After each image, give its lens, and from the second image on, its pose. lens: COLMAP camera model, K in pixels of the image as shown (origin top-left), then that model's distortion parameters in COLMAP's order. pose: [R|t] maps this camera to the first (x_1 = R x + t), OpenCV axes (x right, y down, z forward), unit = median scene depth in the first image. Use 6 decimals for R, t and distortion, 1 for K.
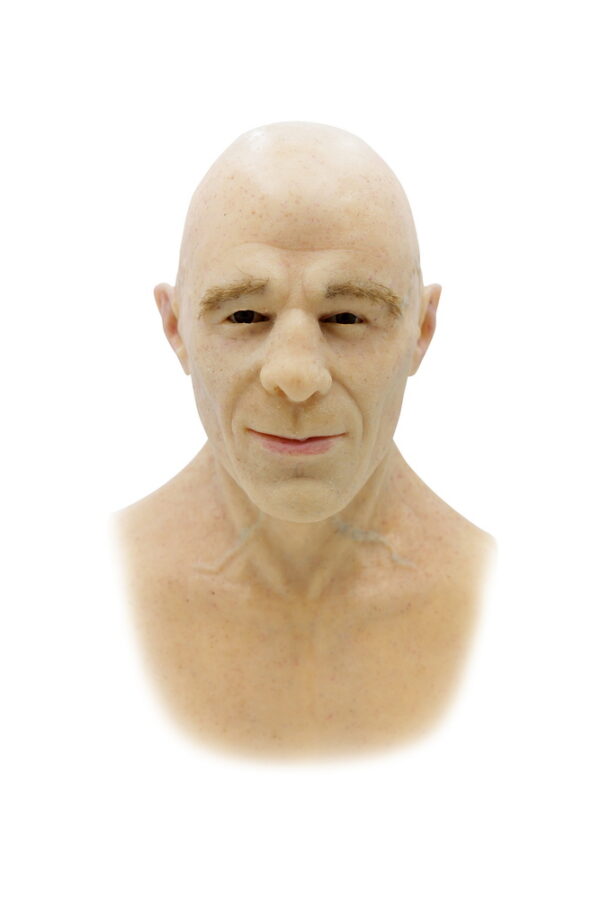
lens RADIAL K [[993.5, 0, 303.5], [0, 993.5, 416.0], [0, 0, 1]] dist [0.008530, -0.000016]
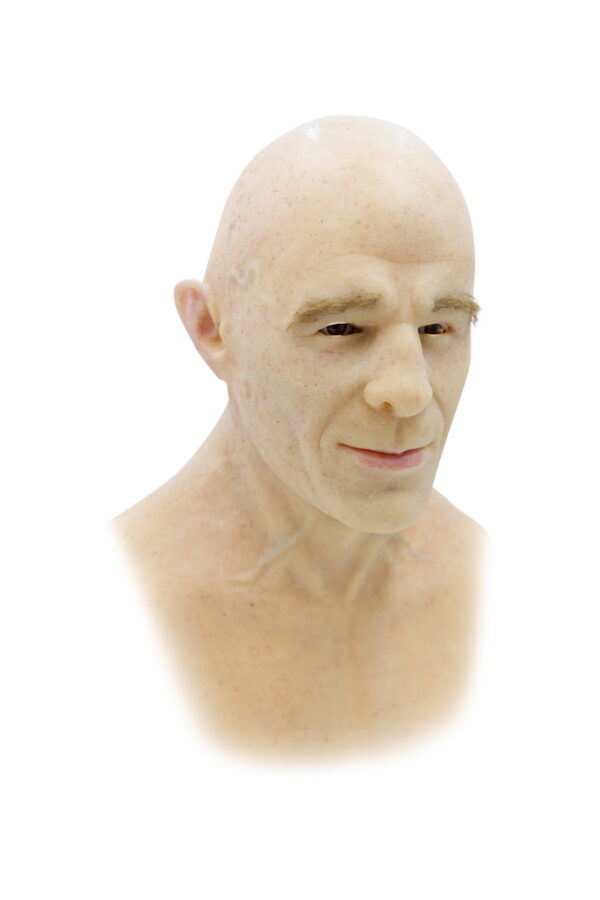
lens RADIAL K [[1067.5, 0, 300.0], [0, 1067.5, 450.0], [0, 0, 1]] dist [0.002799, -0.002399]
pose [[0.946739, -0.050884, 0.317957, -0.423698], [0.017812, 0.994199, 0.106070, -0.092083], [-0.321510, -0.094757, 0.942153, 0.026630]]
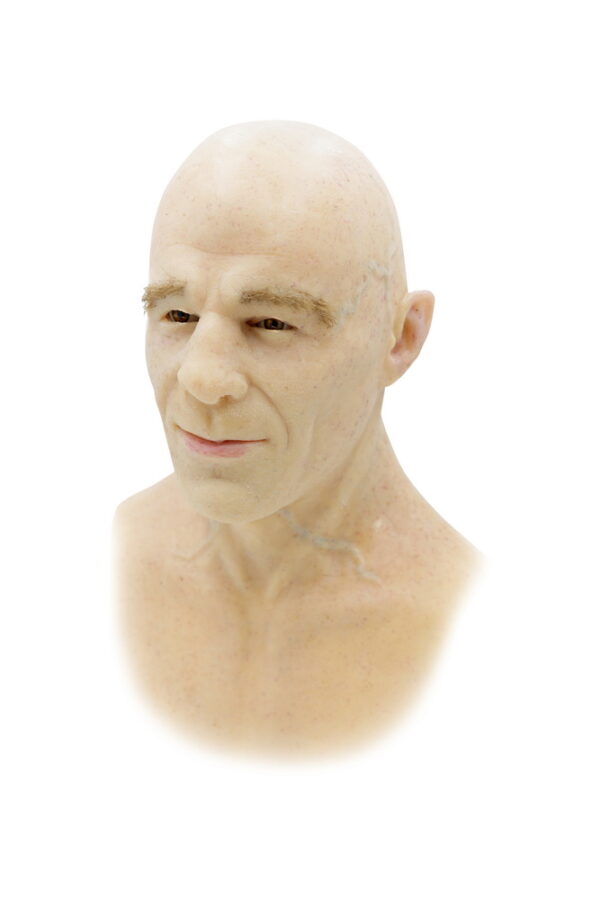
lens RADIAL K [[1035.1, 0, 300.0], [0, 1035.1, 450.0], [0, 0, 1]] dist [0.018842, 0.010344]
pose [[0.946638, 0.103136, -0.305351, 0.391333], [-0.085869, 0.993880, 0.069488, -0.047007], [0.310649, -0.039560, 0.949701, 0.022468]]
